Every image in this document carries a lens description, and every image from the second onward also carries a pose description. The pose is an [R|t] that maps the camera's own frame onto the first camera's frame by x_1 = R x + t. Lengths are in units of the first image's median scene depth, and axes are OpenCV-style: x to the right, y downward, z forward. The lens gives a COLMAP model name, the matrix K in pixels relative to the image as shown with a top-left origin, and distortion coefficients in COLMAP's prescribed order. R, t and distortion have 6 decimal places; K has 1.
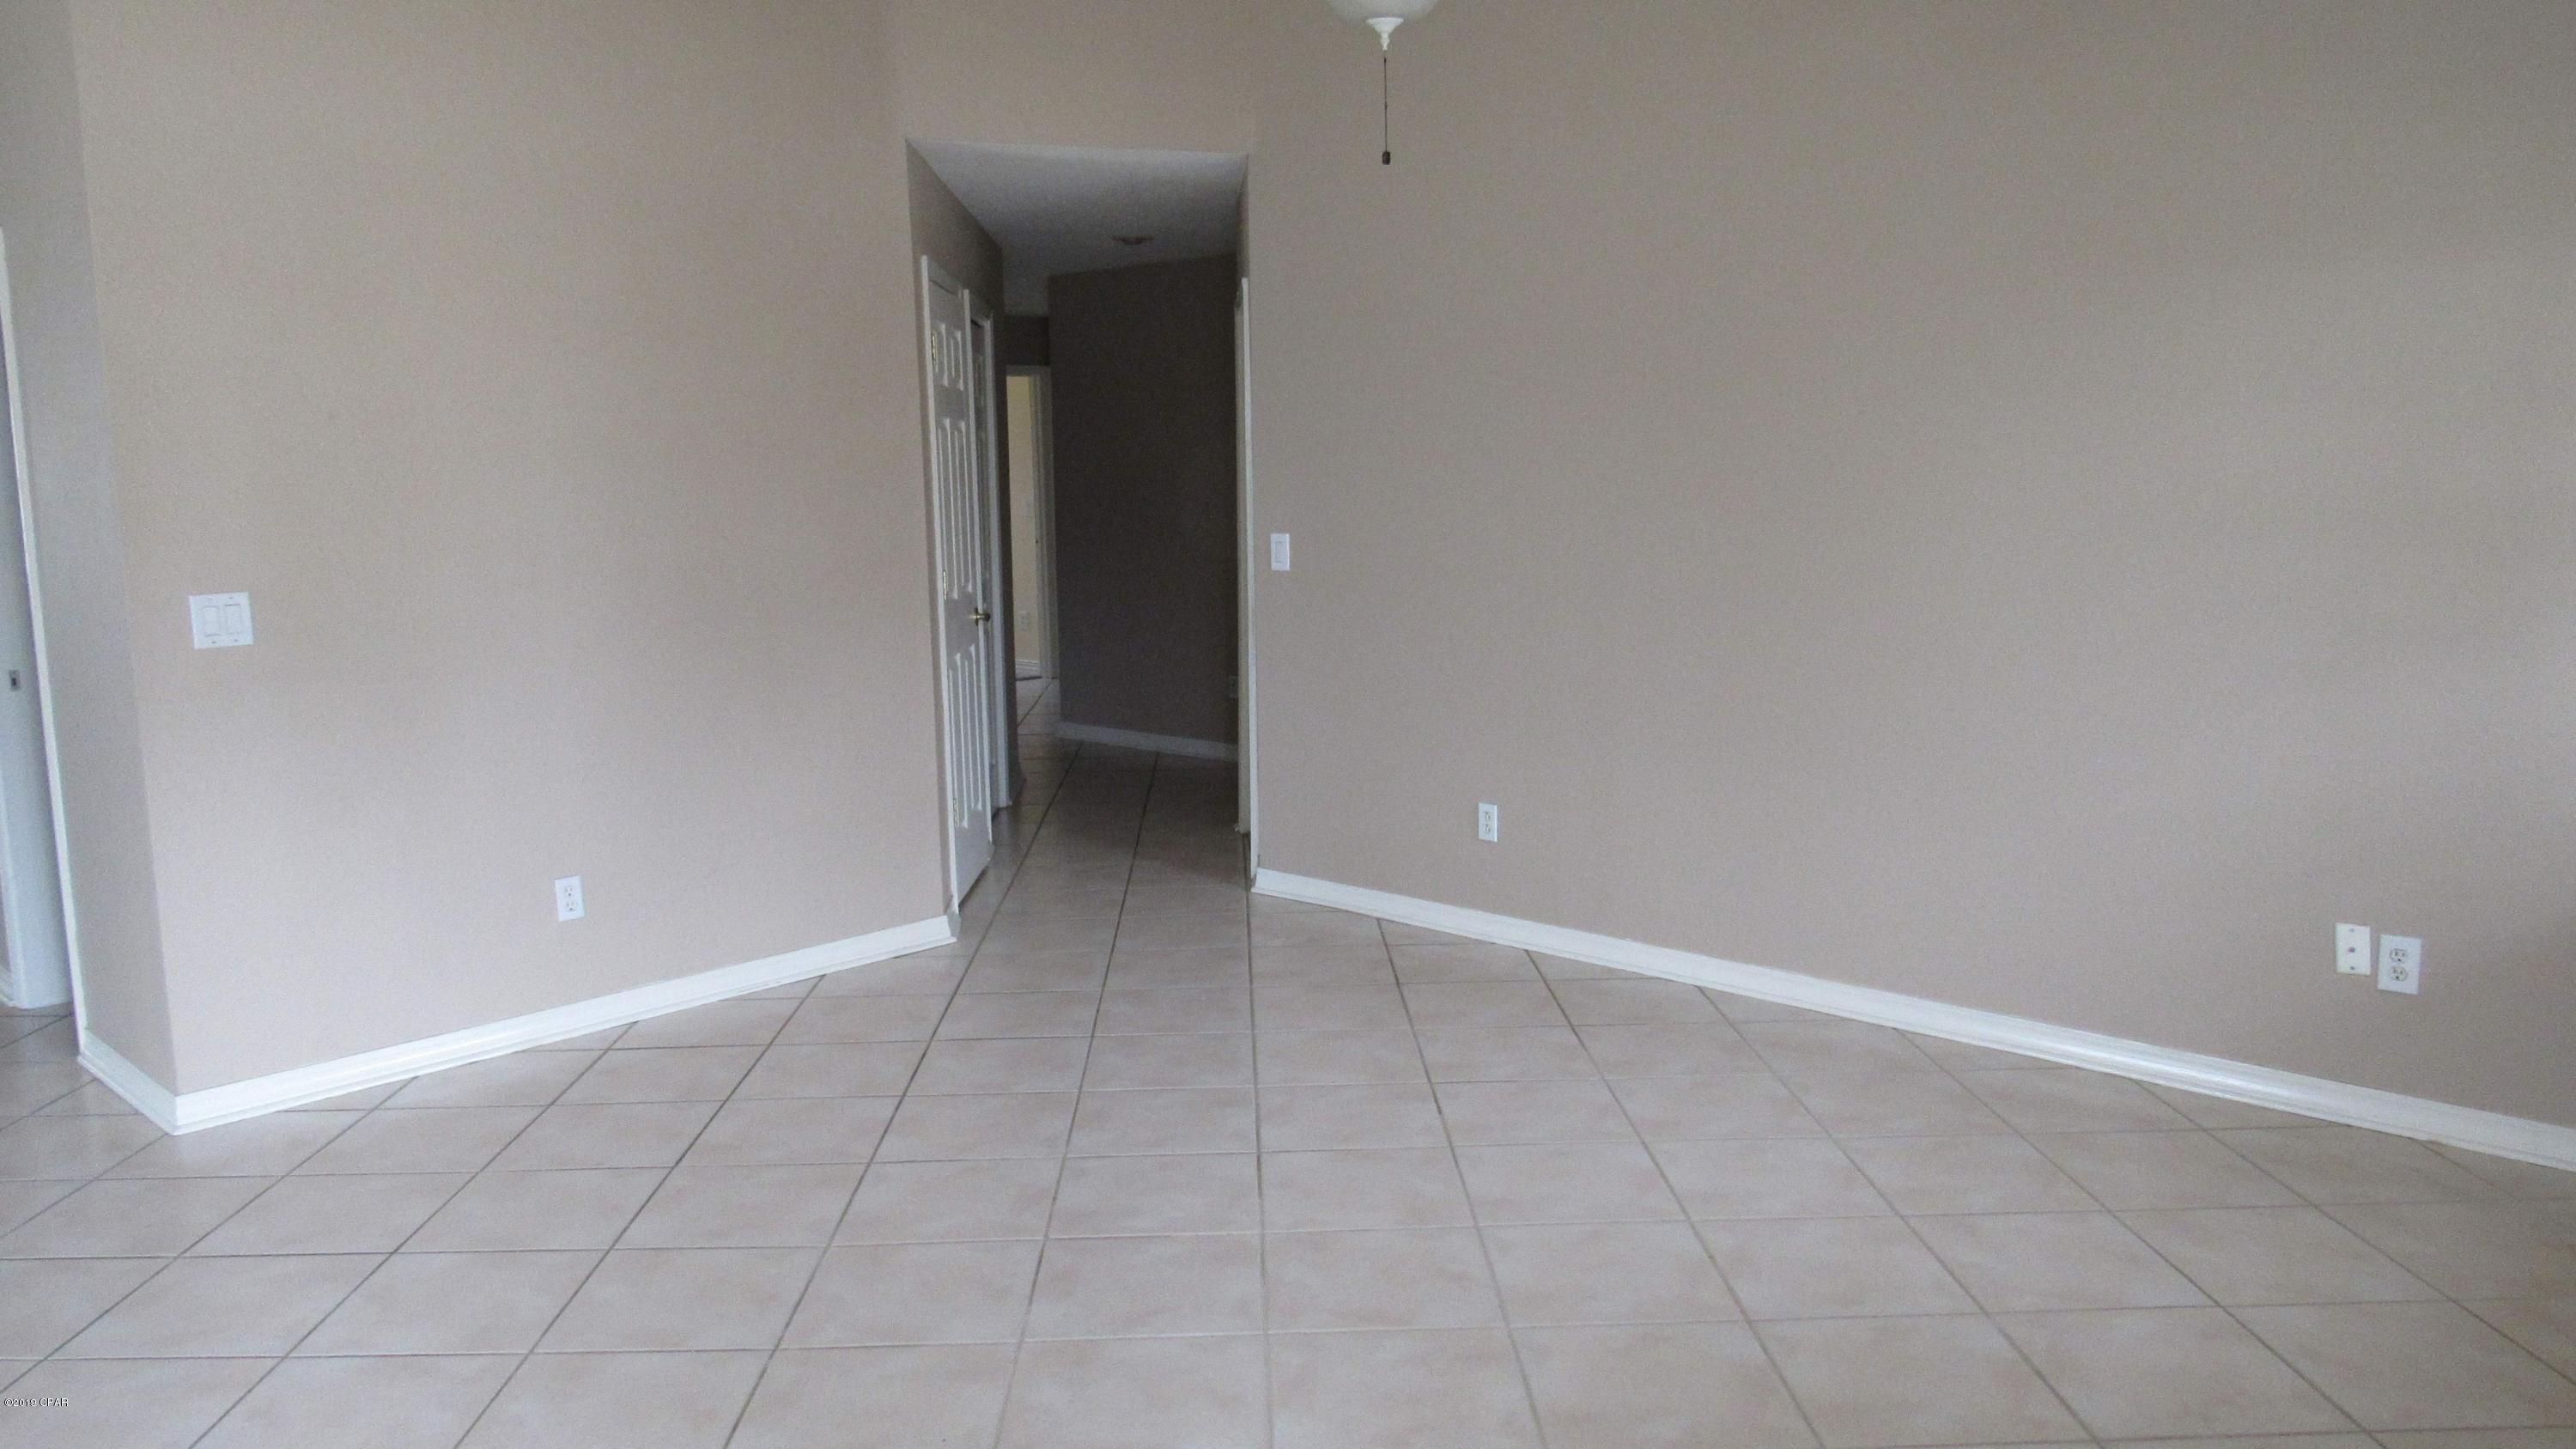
lens RADIAL K [[1879.3, 0, 1288.0], [0, 1879.3, 724.5], [0, 0, 1]] dist [-0.022251, 0.002410]
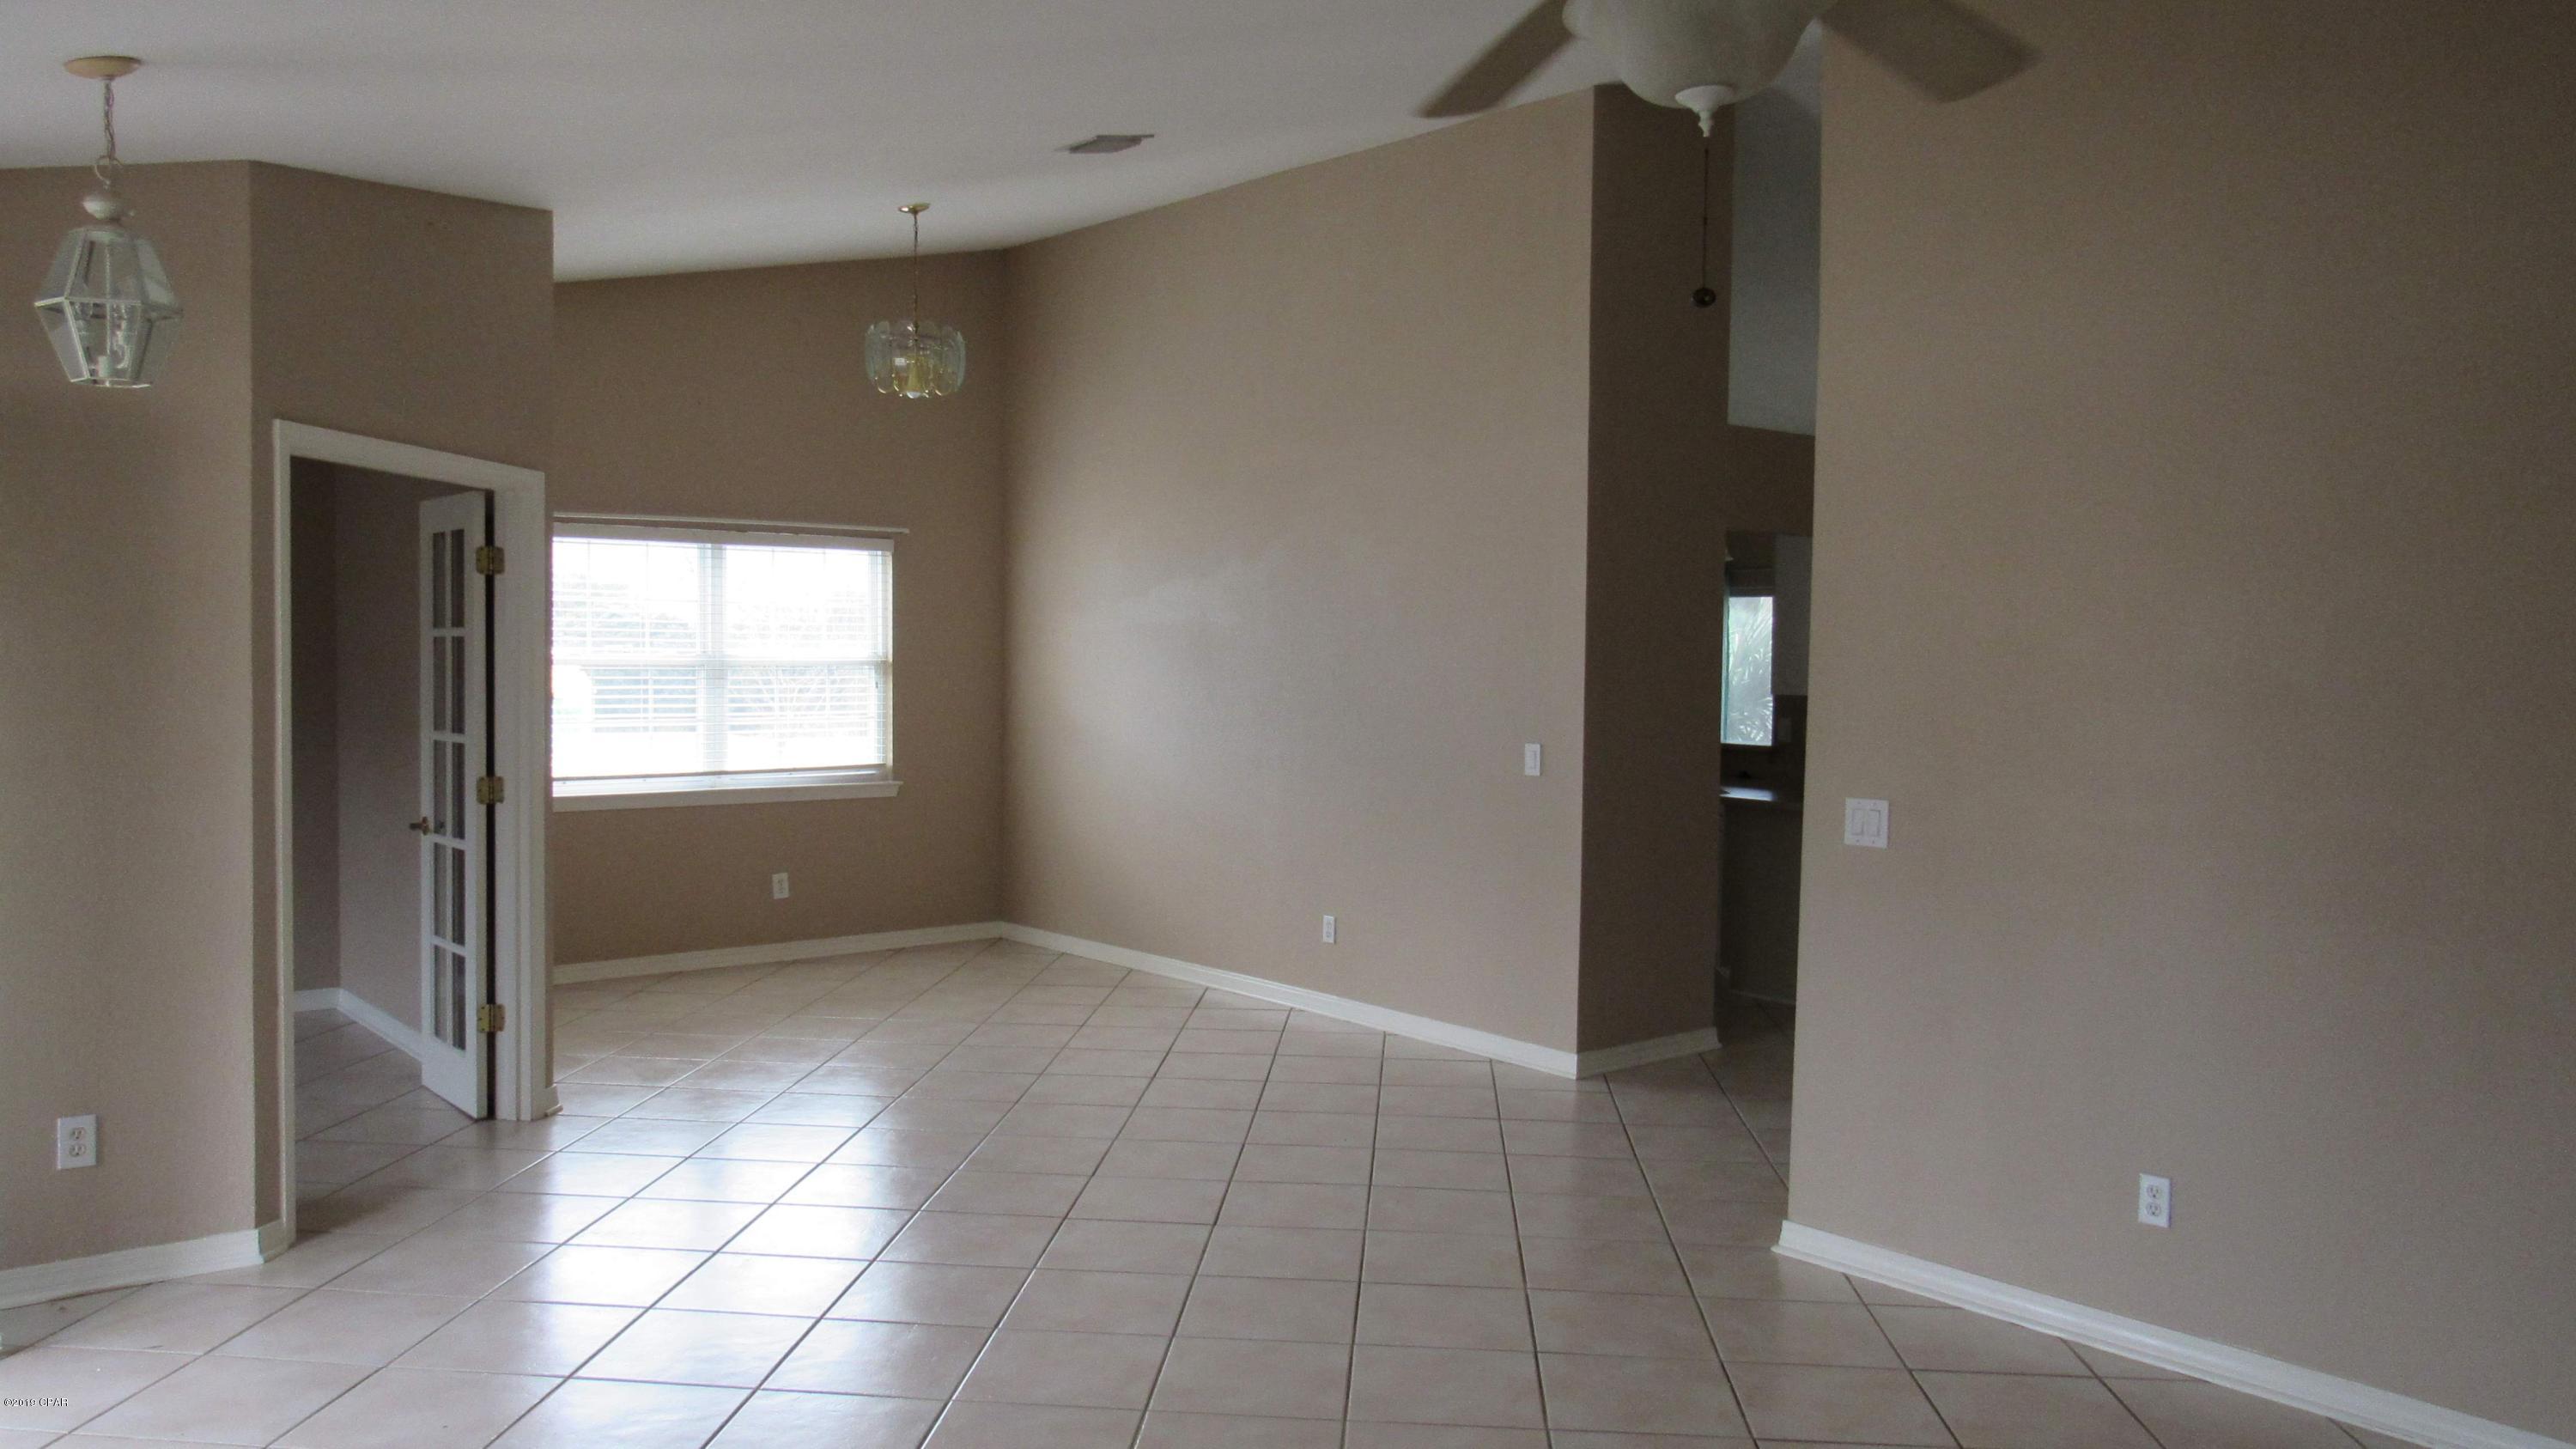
lens RADIAL K [[1879.3, 0, 1288.0], [0, 1879.3, 724.5], [0, 0, 1]] dist [-0.022251, 0.002410]
pose [[-0.099641, 0.063734, -0.992980, 0.572750], [-0.164720, 0.983121, 0.079631, -0.145300], [0.981295, 0.171498, -0.087461, 0.742794]]
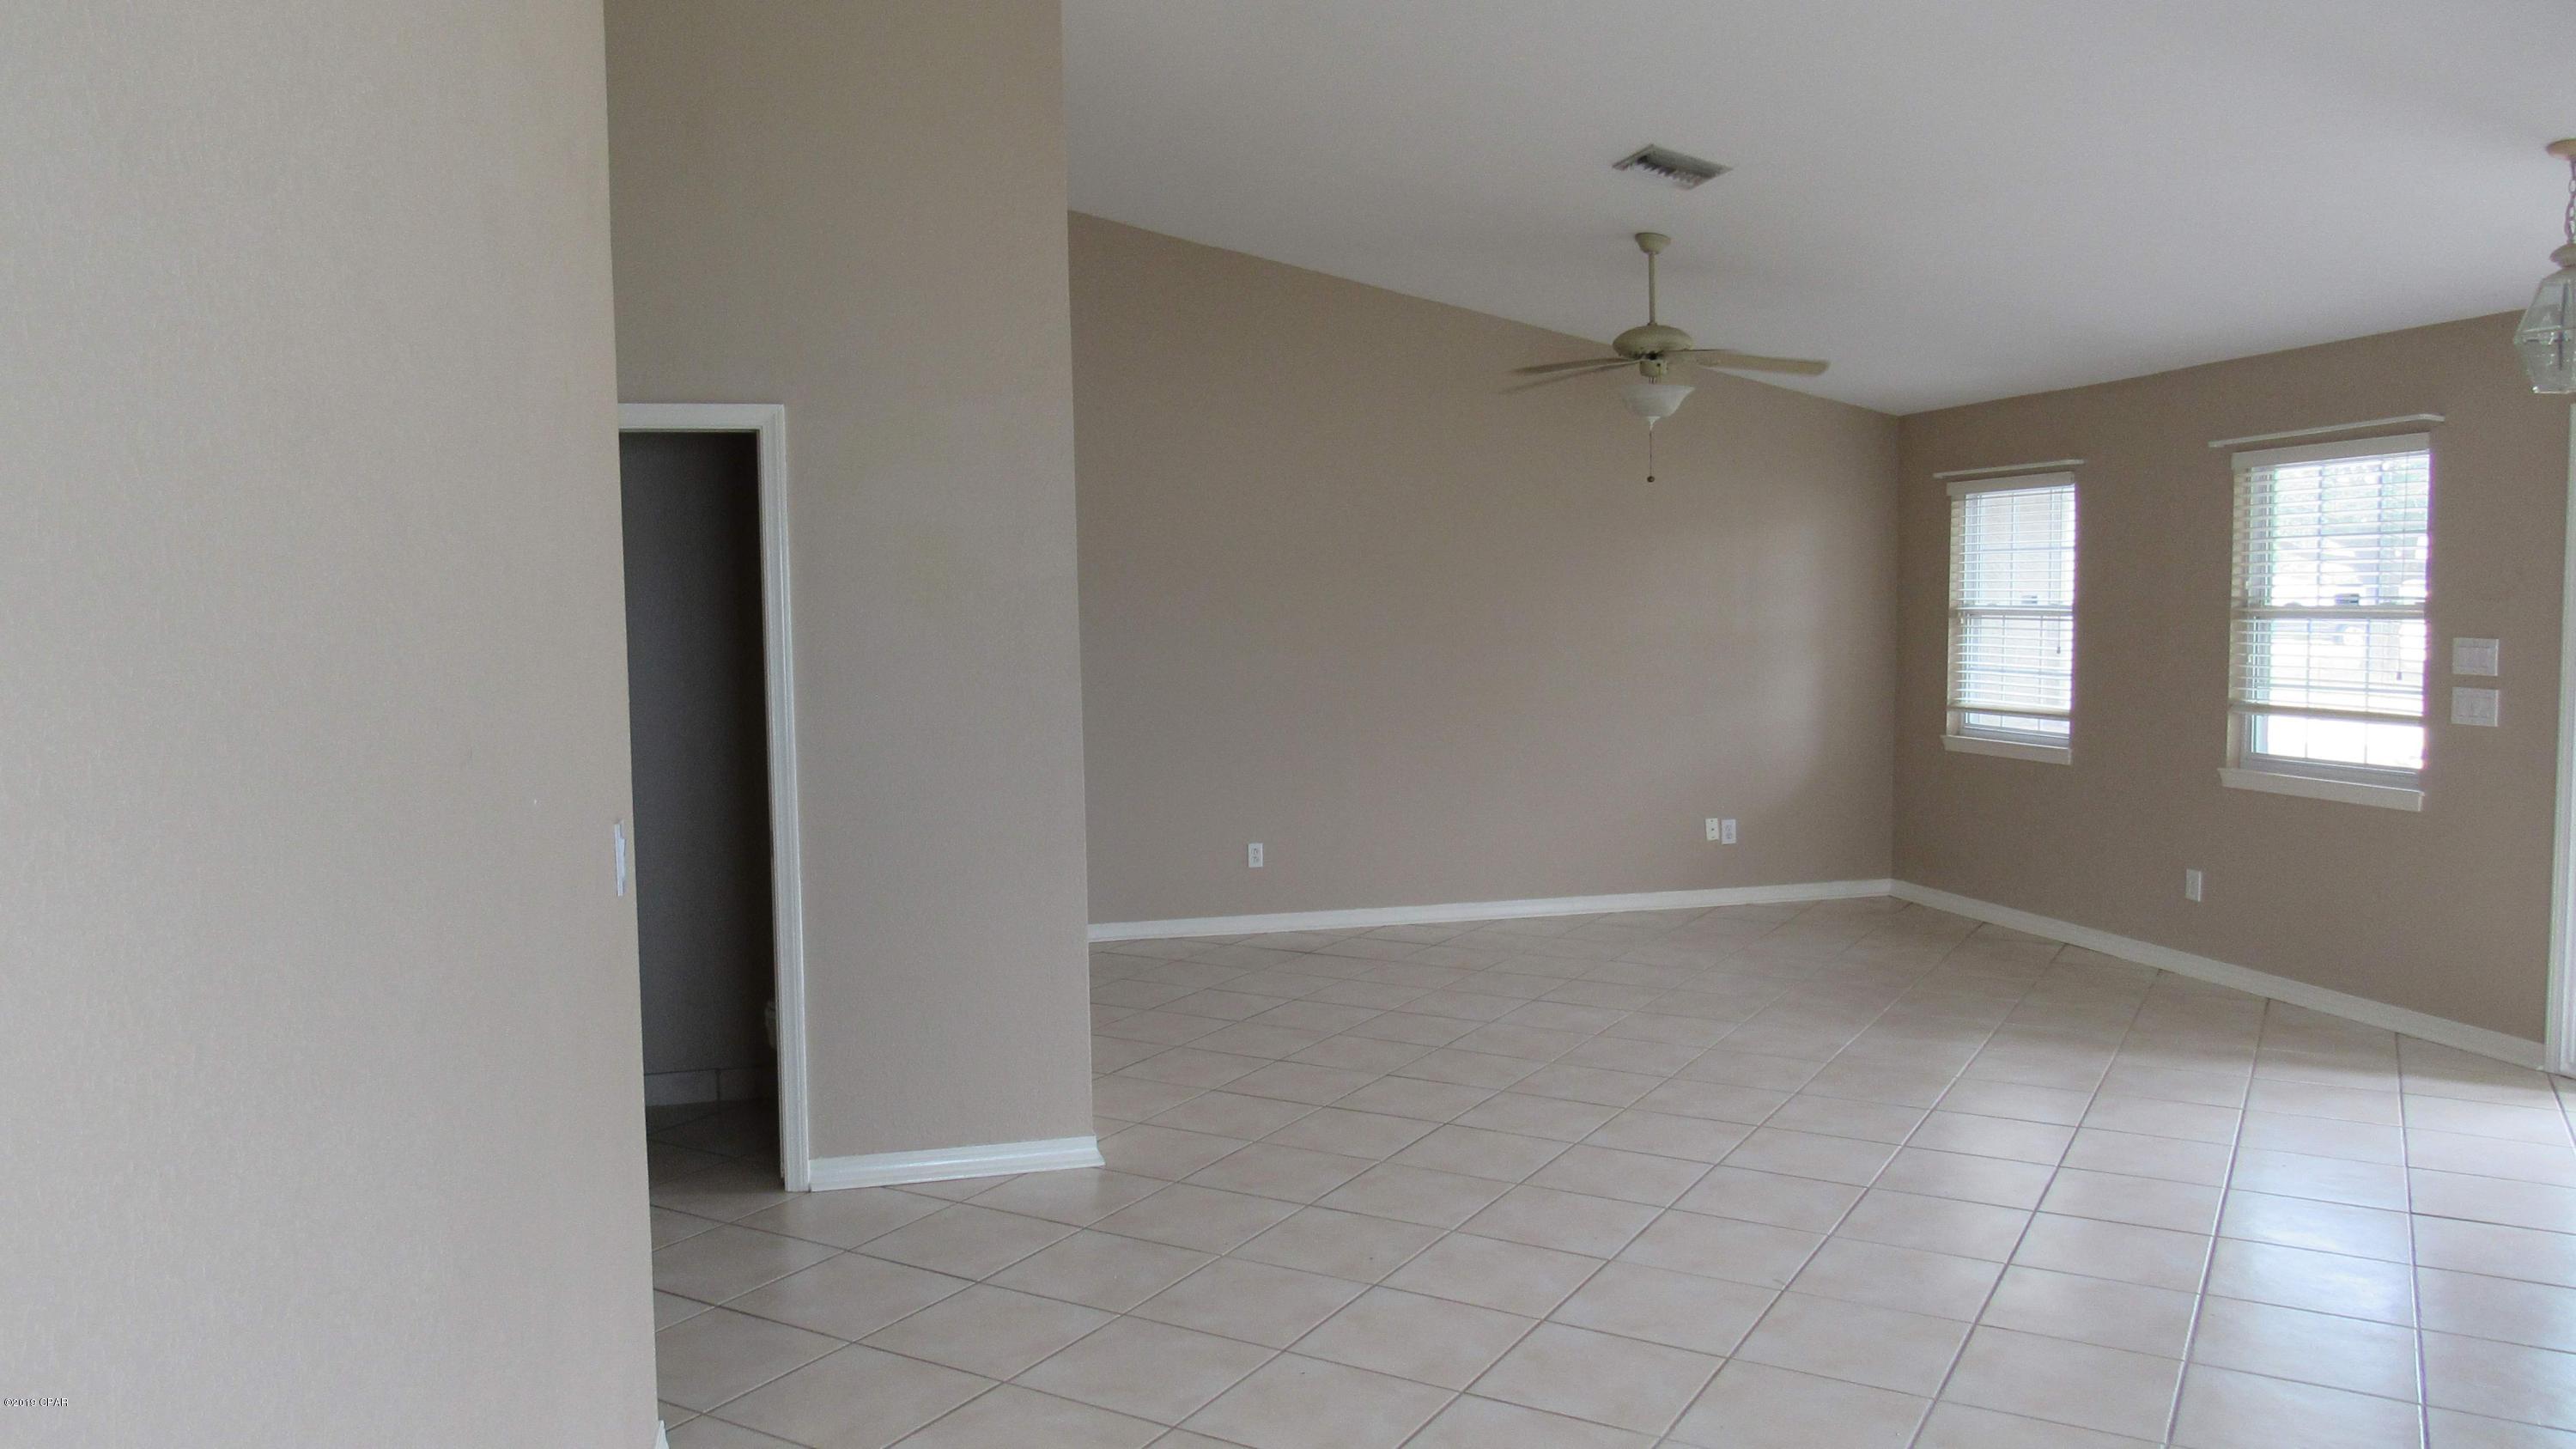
lens RADIAL K [[1879.3, 0, 1288.0], [0, 1879.3, 724.5], [0, 0, 1]] dist [-0.022251, 0.002410]
pose [[0.520324, -0.052849, 0.852332, -1.575988], [0.128368, 0.991583, -0.016882, -0.033200], [-0.844266, 0.118196, 0.522728, 0.209784]]
